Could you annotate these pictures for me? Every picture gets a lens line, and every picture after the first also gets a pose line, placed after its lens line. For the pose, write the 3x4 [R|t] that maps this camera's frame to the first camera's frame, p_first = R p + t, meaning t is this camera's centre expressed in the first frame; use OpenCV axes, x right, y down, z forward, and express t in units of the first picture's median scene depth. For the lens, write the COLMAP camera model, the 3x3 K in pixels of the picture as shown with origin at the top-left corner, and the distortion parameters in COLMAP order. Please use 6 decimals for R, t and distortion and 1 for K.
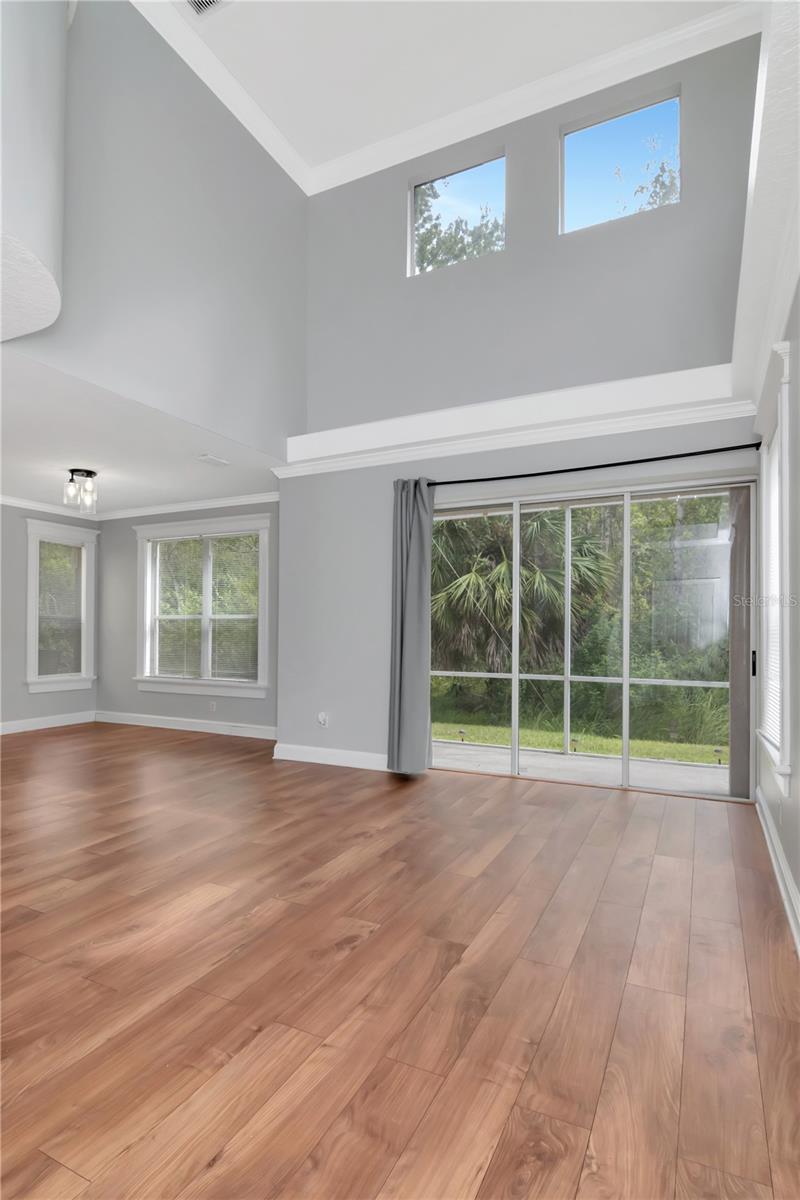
lens RADIAL K [[613.1, 0, 394.1], [0, 613.1, 629.6], [0, 0, 1]] dist [-0.003922, -0.000899]
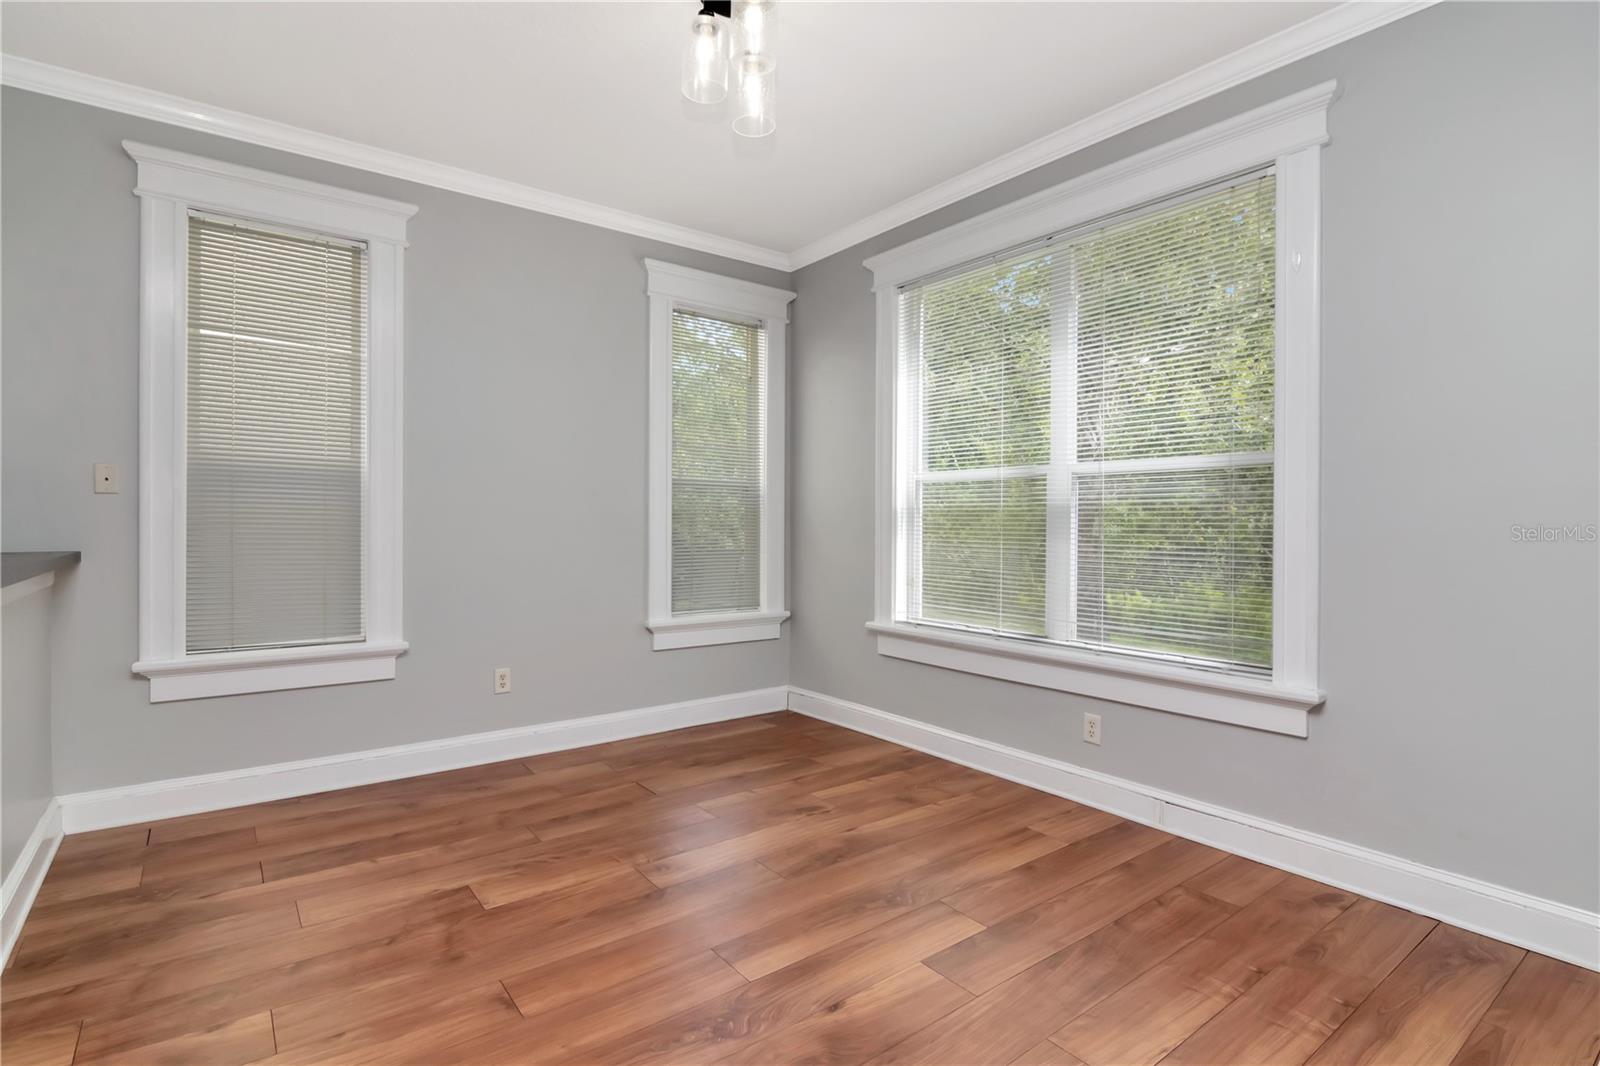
lens RADIAL K [[775.0, 0, 800.4], [0, 775.0, 527.6], [0, 0, 1]] dist [0.002963, -0.004750]
pose [[0.900998, 0.001122, -0.433821, -0.313606], [0.002852, 0.999960, 0.008509, 0.011569], [0.433813, -0.008904, 0.900959, 0.666670]]
